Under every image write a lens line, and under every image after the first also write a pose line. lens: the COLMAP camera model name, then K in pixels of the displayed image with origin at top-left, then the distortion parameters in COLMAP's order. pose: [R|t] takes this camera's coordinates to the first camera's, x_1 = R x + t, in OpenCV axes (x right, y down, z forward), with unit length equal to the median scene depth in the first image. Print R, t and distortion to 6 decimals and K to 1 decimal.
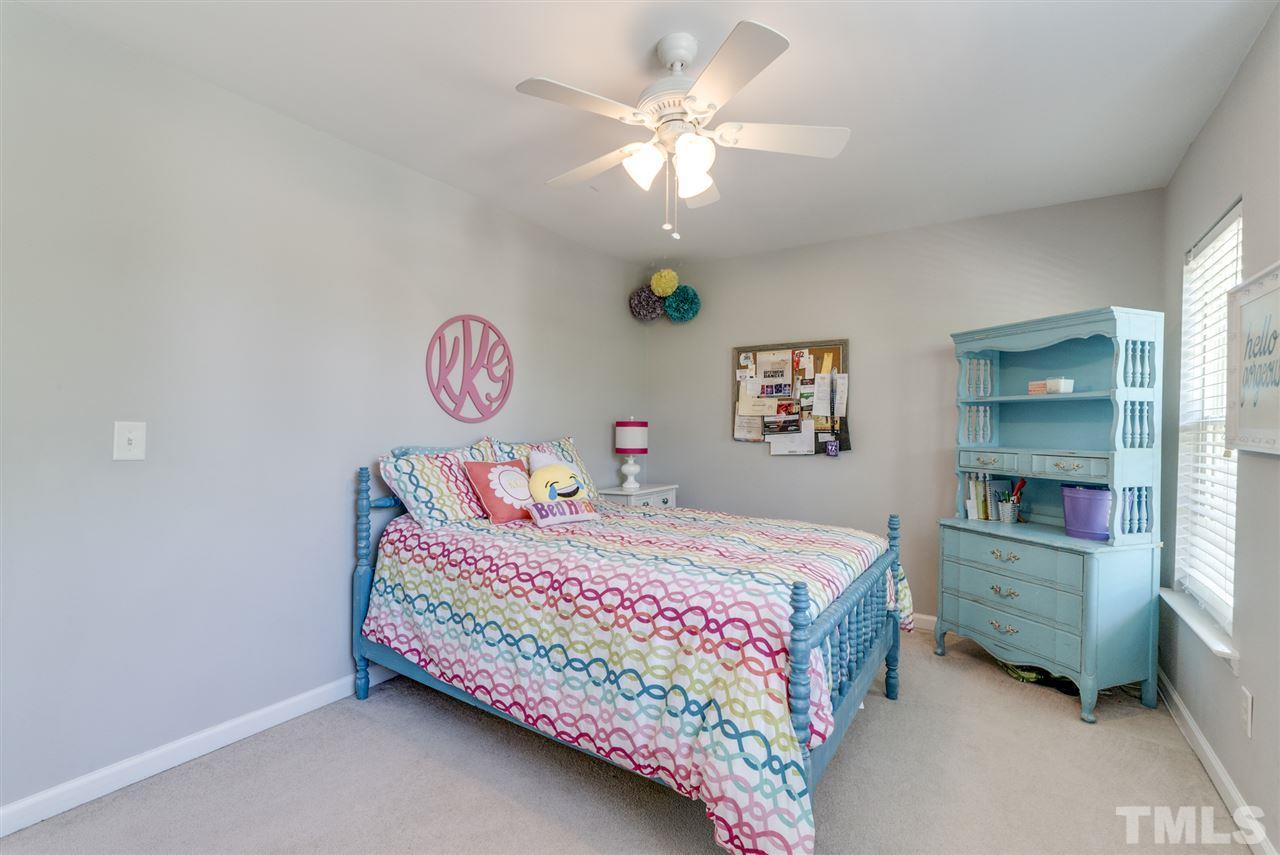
lens RADIAL K [[541.9, 0, 640.8], [0, 541.9, 427.3], [0, 0, 1]] dist [0.000144, 0.000228]
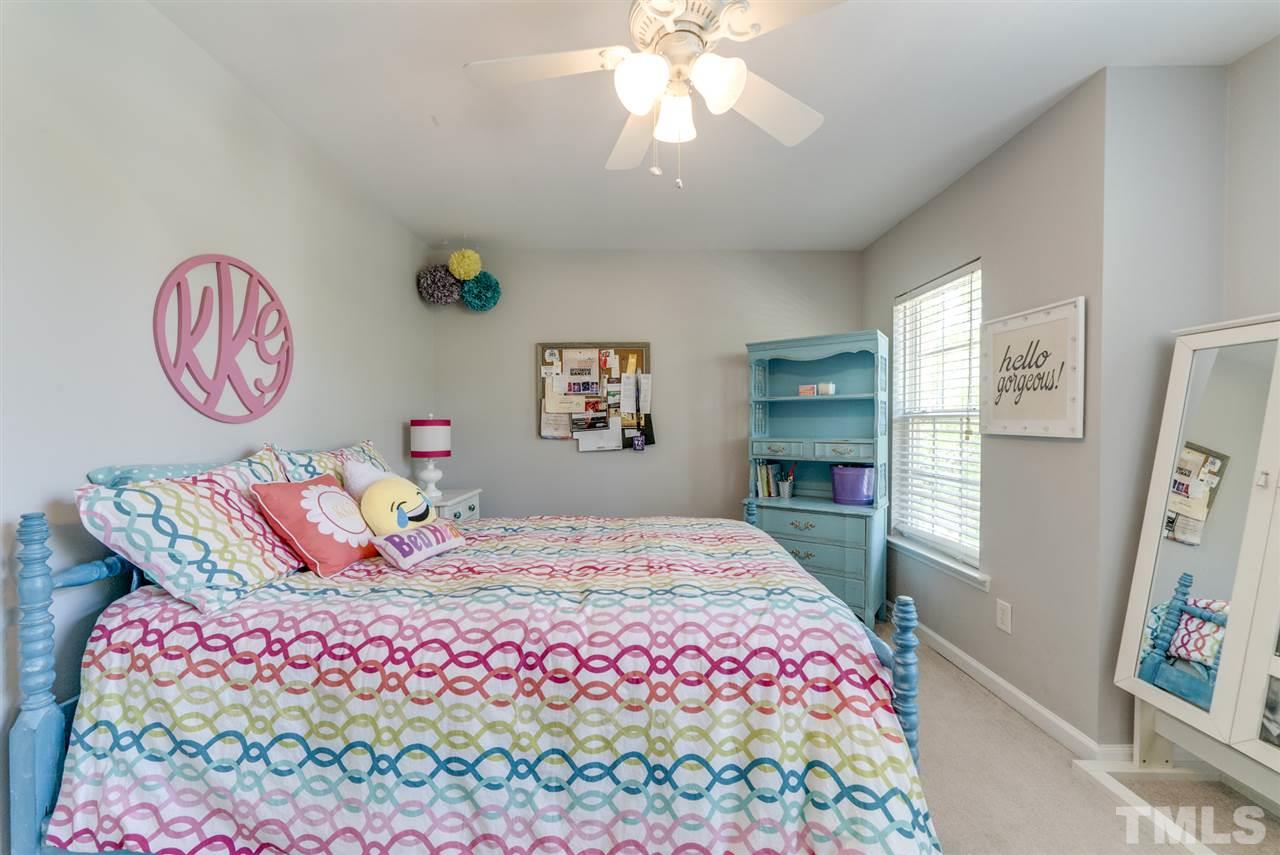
lens RADIAL K [[482.8, 0, 635.9], [0, 482.8, 427.7], [0, 0, 1]] dist [-0.003303, 0.000001]
pose [[0.843302, -0.017496, 0.537155, -0.258378], [0.014168, 0.999846, 0.010323, -0.002494], [-0.537253, -0.001095, 0.843421, 0.300454]]
